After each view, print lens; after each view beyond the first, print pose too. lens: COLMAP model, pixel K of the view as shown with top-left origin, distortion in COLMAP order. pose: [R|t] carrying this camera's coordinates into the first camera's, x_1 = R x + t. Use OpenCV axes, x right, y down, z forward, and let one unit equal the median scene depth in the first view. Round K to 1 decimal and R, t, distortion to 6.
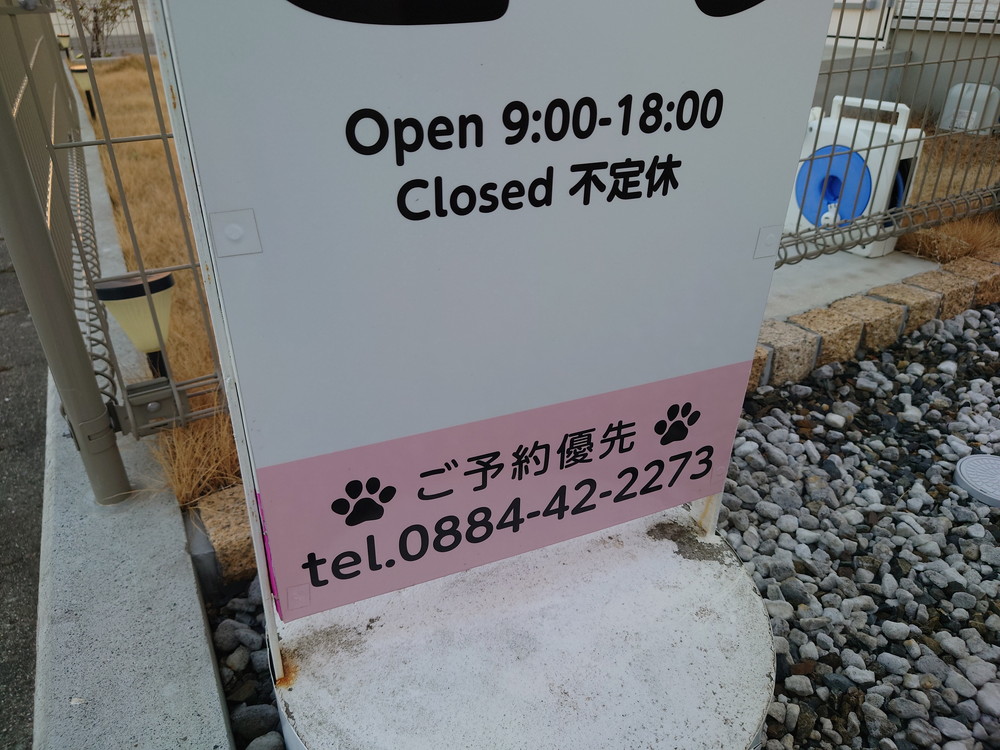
lens RADIAL K [[724.8, 0, 499.4], [0, 724.8, 378.7], [0, 0, 1]] dist [0.056093, -0.061234]
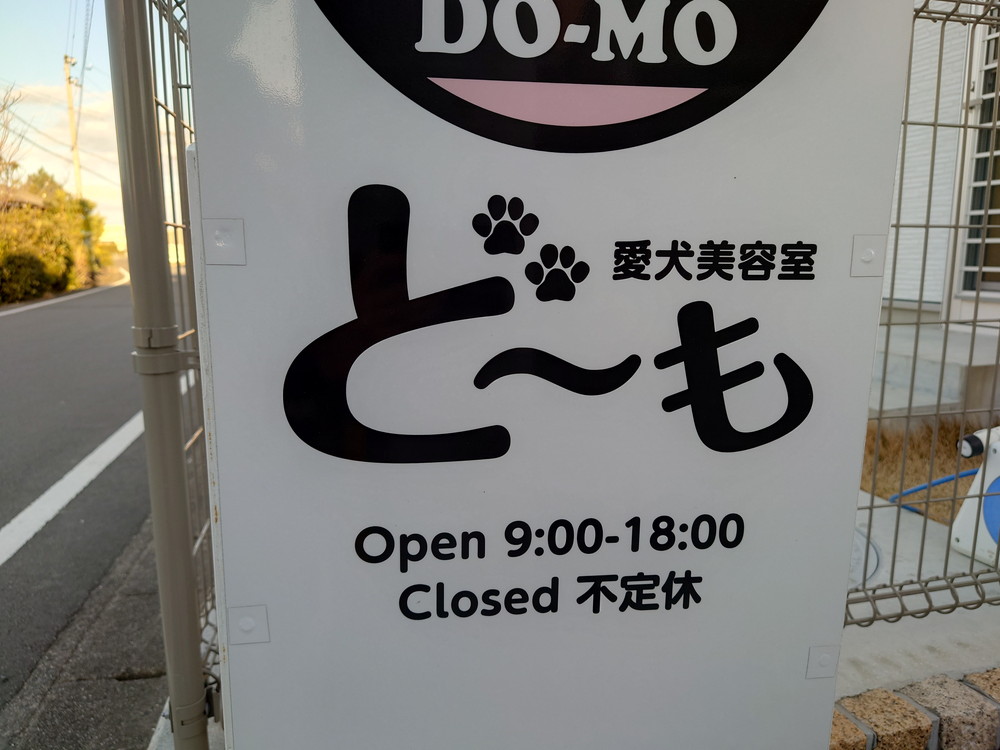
lens RADIAL K [[724.8, 0, 496.2], [0, 724.8, 378.6], [0, 0, 1]] dist [0.056093, -0.061234]
pose [[0.962266, 0.052288, -0.267039, 0.250093], [-0.135771, 0.942737, -0.304654, -0.230347], [0.235818, 0.329414, 0.914263, -0.057632]]
